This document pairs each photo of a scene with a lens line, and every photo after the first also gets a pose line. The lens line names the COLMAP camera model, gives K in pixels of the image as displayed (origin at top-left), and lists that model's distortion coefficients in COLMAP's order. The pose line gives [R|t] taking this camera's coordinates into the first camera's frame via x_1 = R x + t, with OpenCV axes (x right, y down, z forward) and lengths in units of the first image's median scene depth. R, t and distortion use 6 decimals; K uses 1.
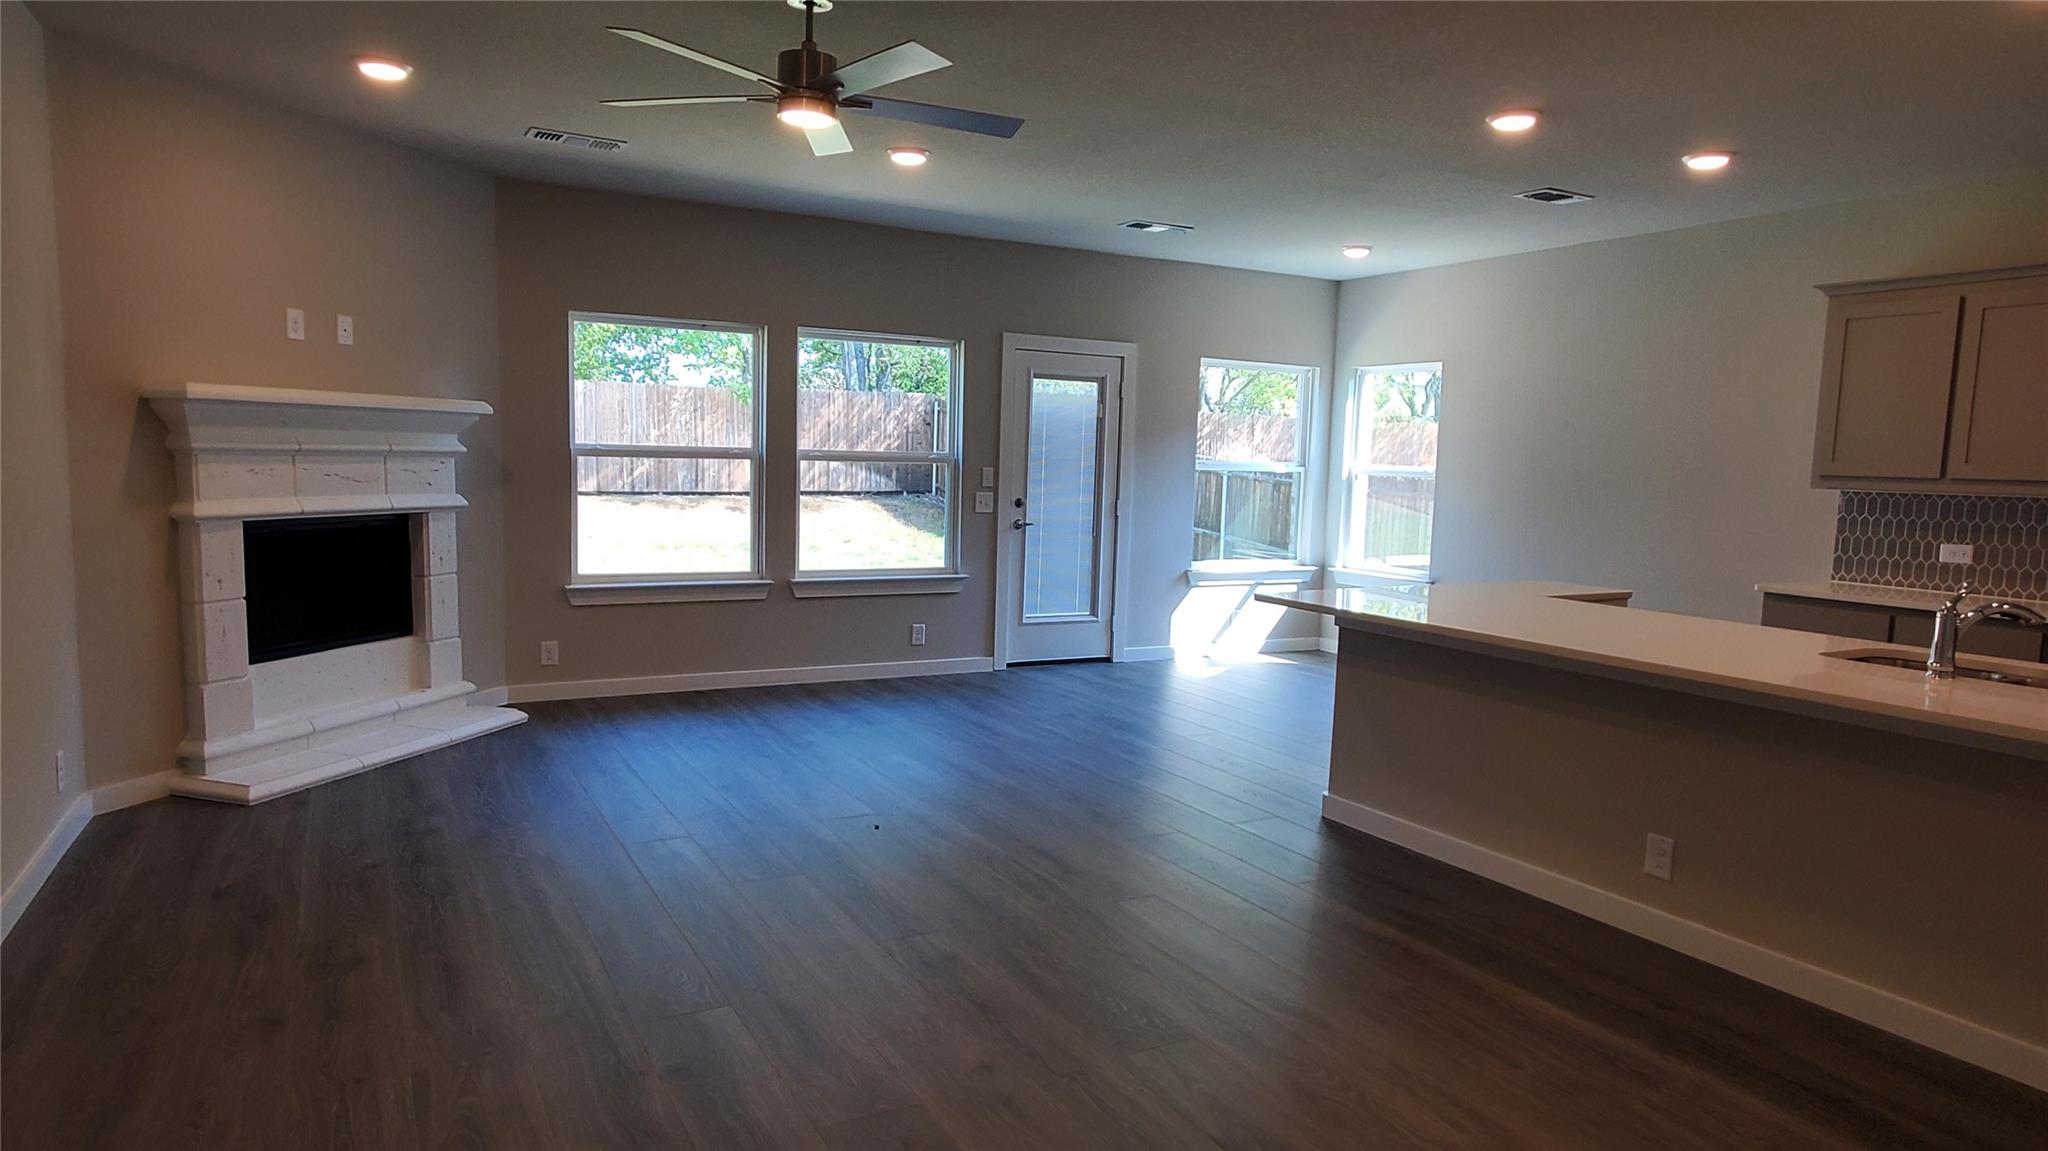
lens RADIAL K [[1202.7, 0, 1024.0], [0, 1202.7, 575.5], [0, 0, 1]] dist [-0.000336, -0.000091]
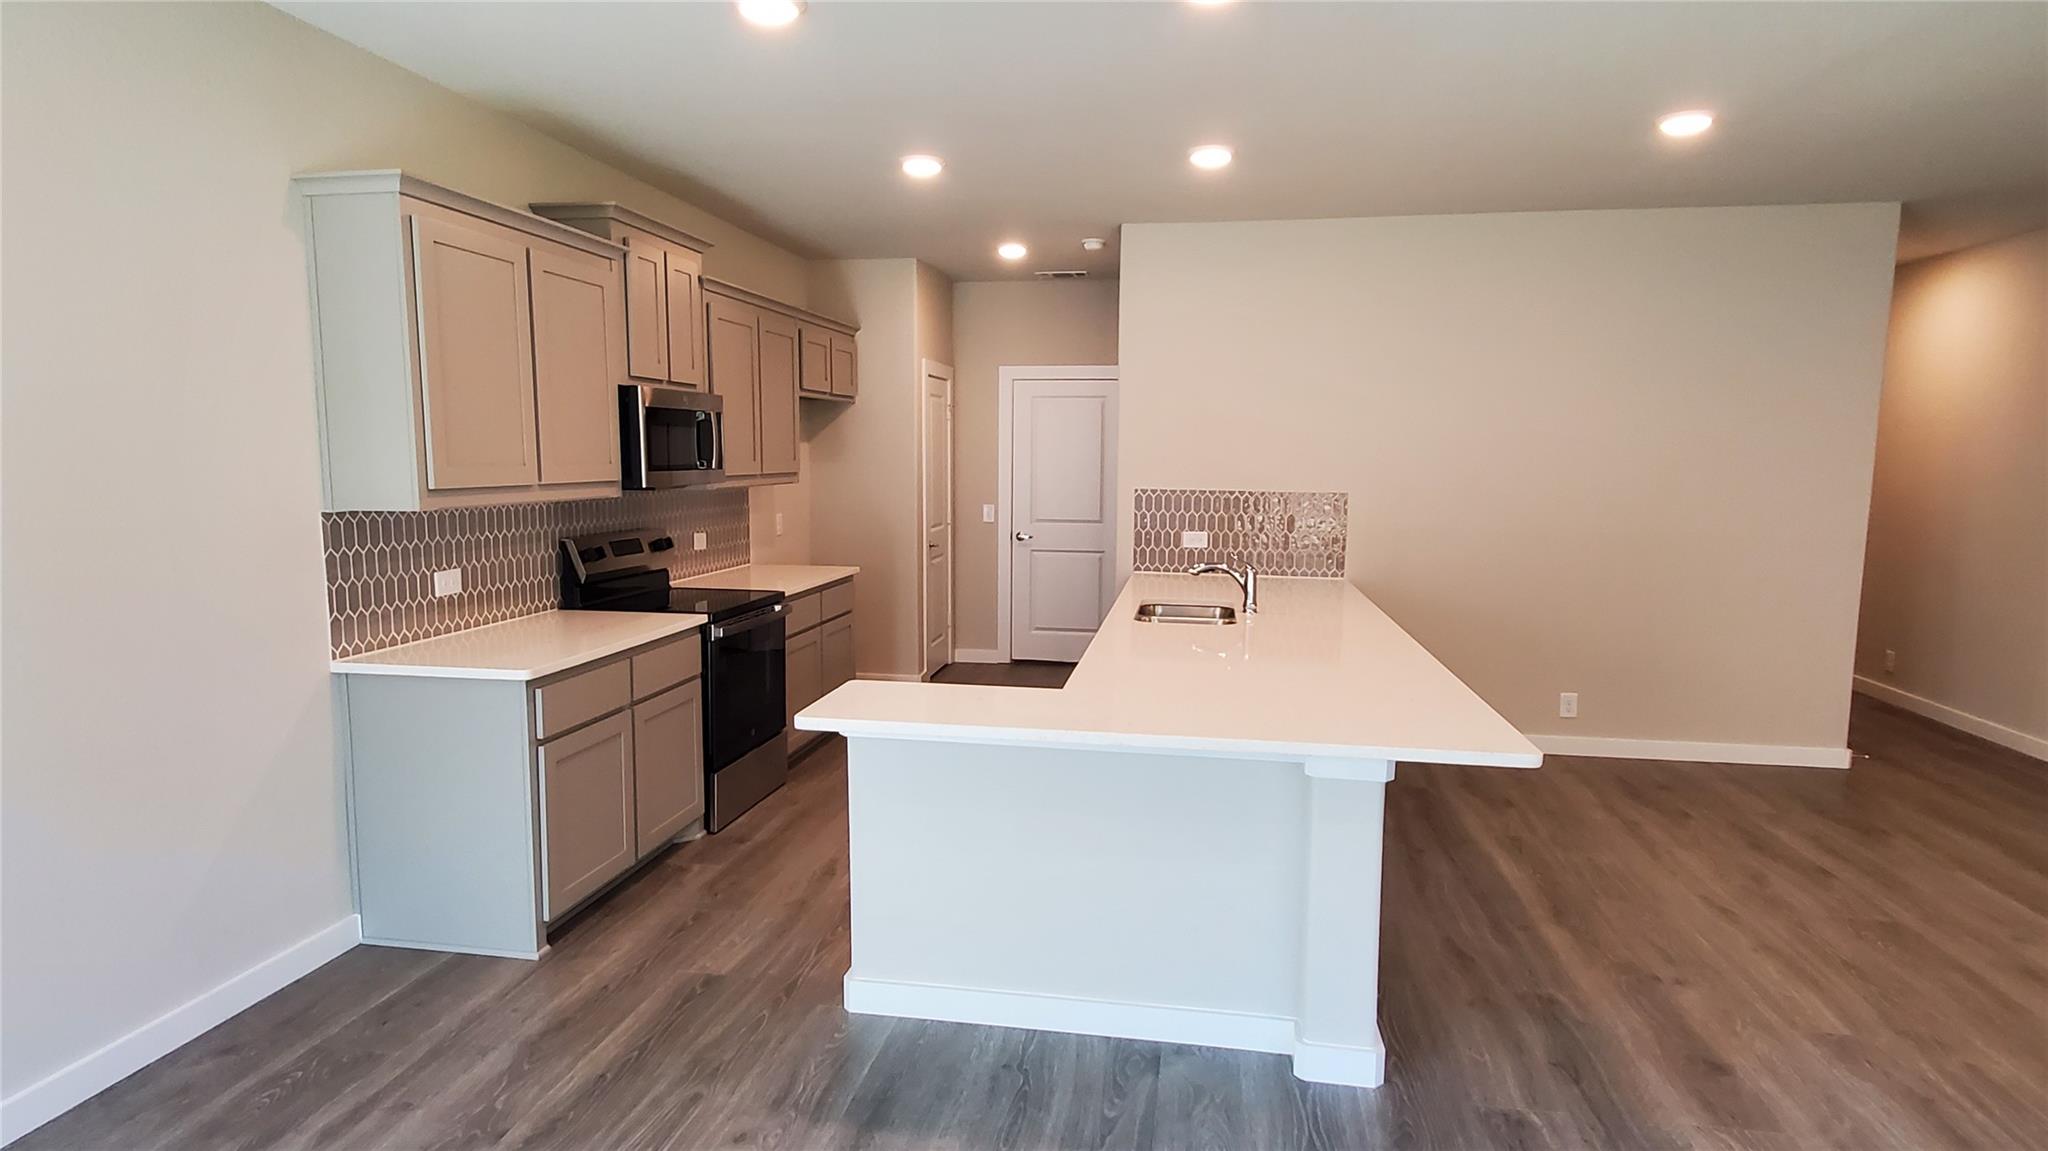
lens RADIAL K [[1122.0, 0, 1024.0], [0, 1122.0, 575.5], [0, 0, 1]] dist [-0.000460, -0.000136]
pose [[-0.790208, -0.105353, 0.603716, 0.062604], [0.025484, 0.978611, 0.204133, -0.145508], [-0.612309, 0.176692, -0.770621, 1.225317]]
